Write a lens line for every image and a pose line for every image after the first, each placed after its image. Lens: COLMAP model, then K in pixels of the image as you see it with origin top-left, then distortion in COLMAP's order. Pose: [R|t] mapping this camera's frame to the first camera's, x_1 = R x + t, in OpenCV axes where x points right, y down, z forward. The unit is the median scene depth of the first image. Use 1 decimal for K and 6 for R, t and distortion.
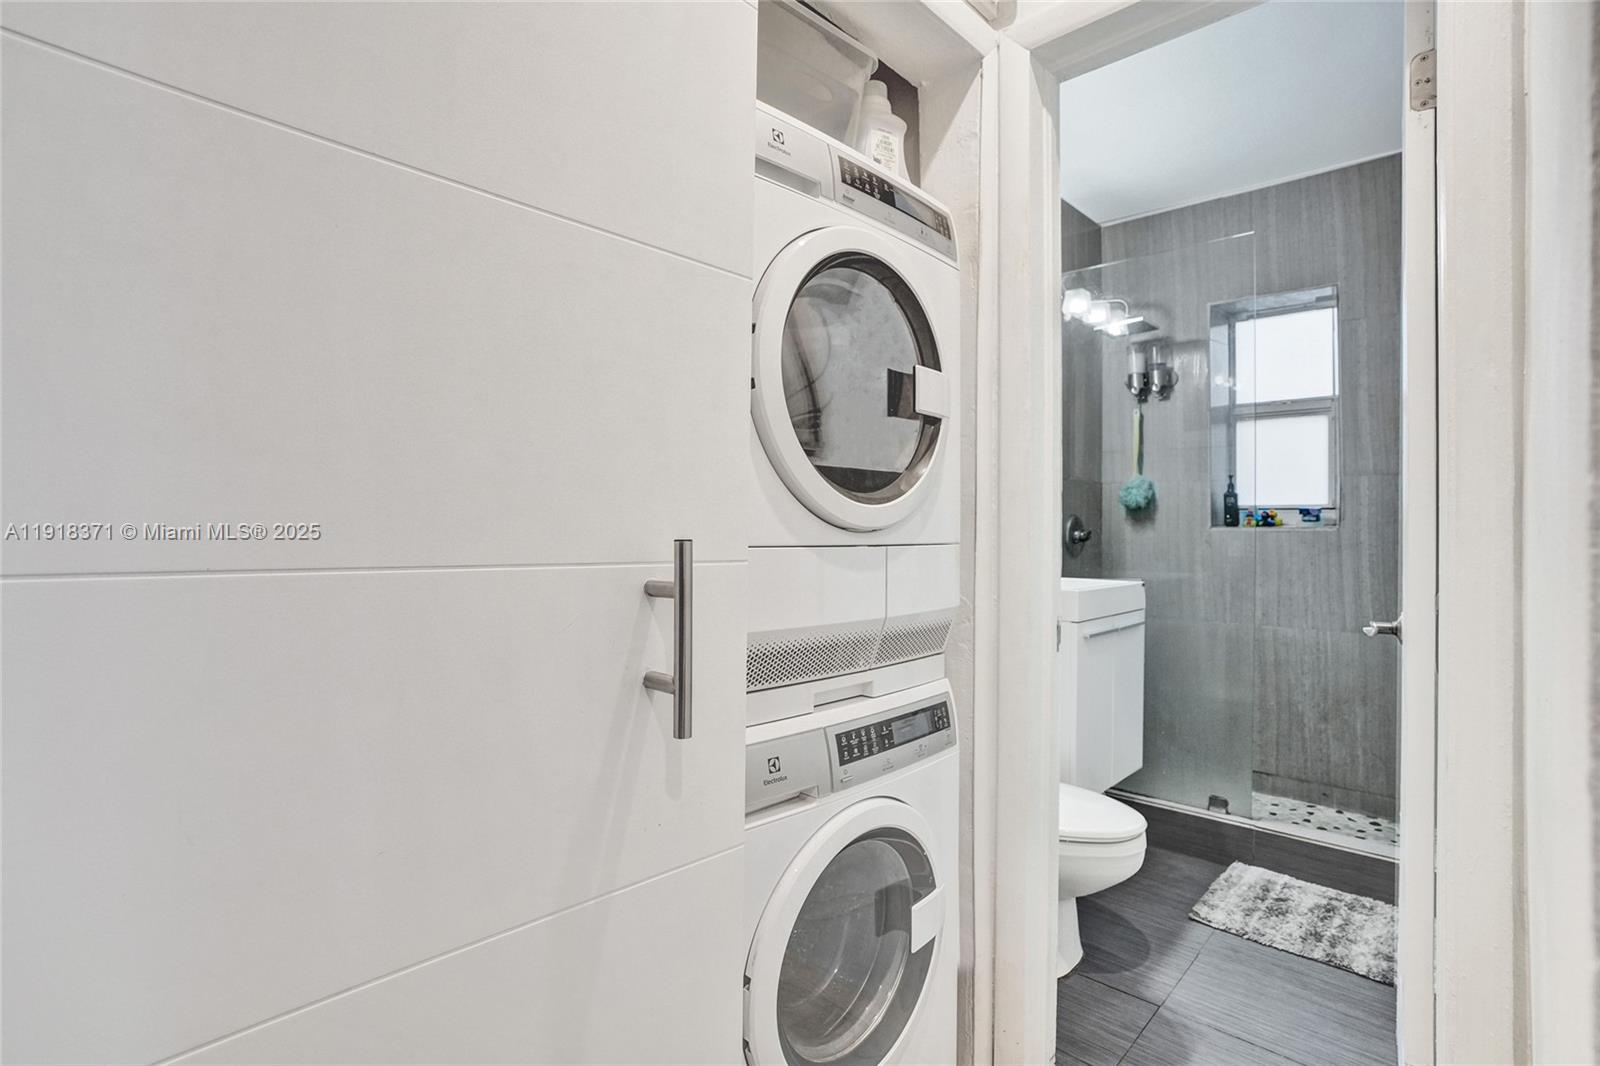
lens RADIAL K [[776.2, 0, 800.8], [0, 776.2, 524.1], [0, 0, 1]] dist [-0.039614, 0.016685]
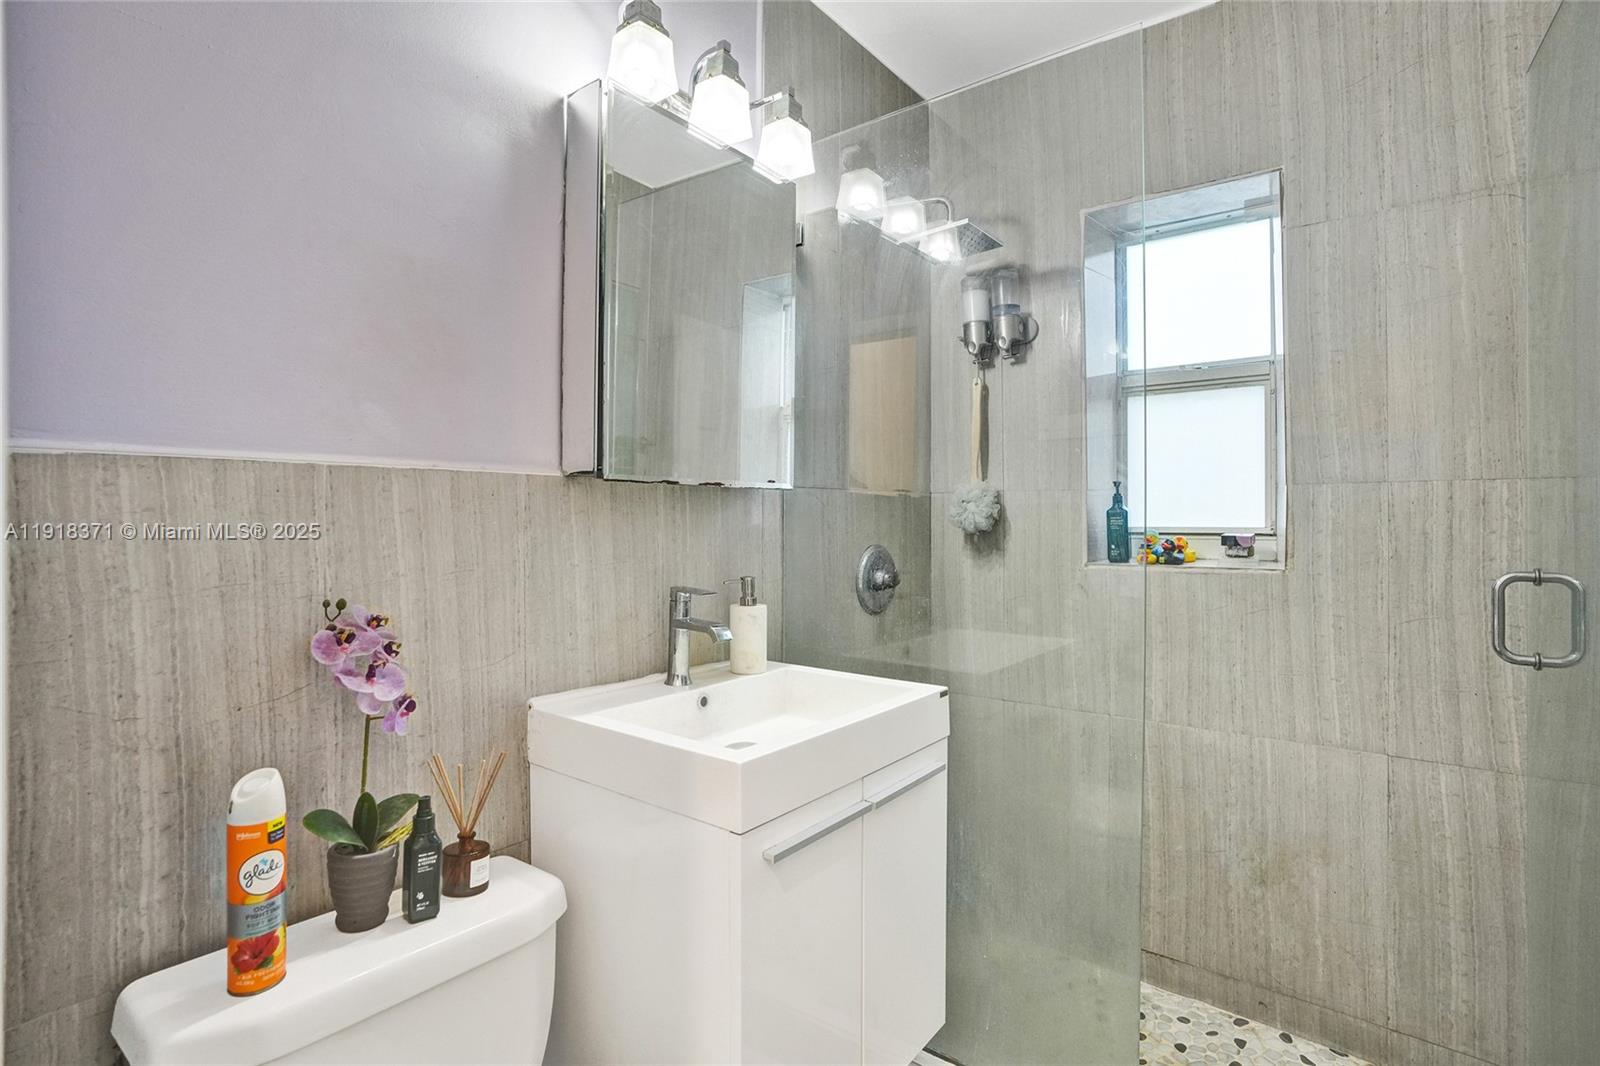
lens RADIAL K [[776.2, 0, 793.4], [0, 776.2, 521.2], [0, 0, 1]] dist [-0.039614, 0.016685]
pose [[0.996940, -0.005681, 0.077962, 0.247428], [0.005313, 0.999974, 0.004925, -0.036007], [-0.077988, -0.004495, 0.996944, 0.392005]]
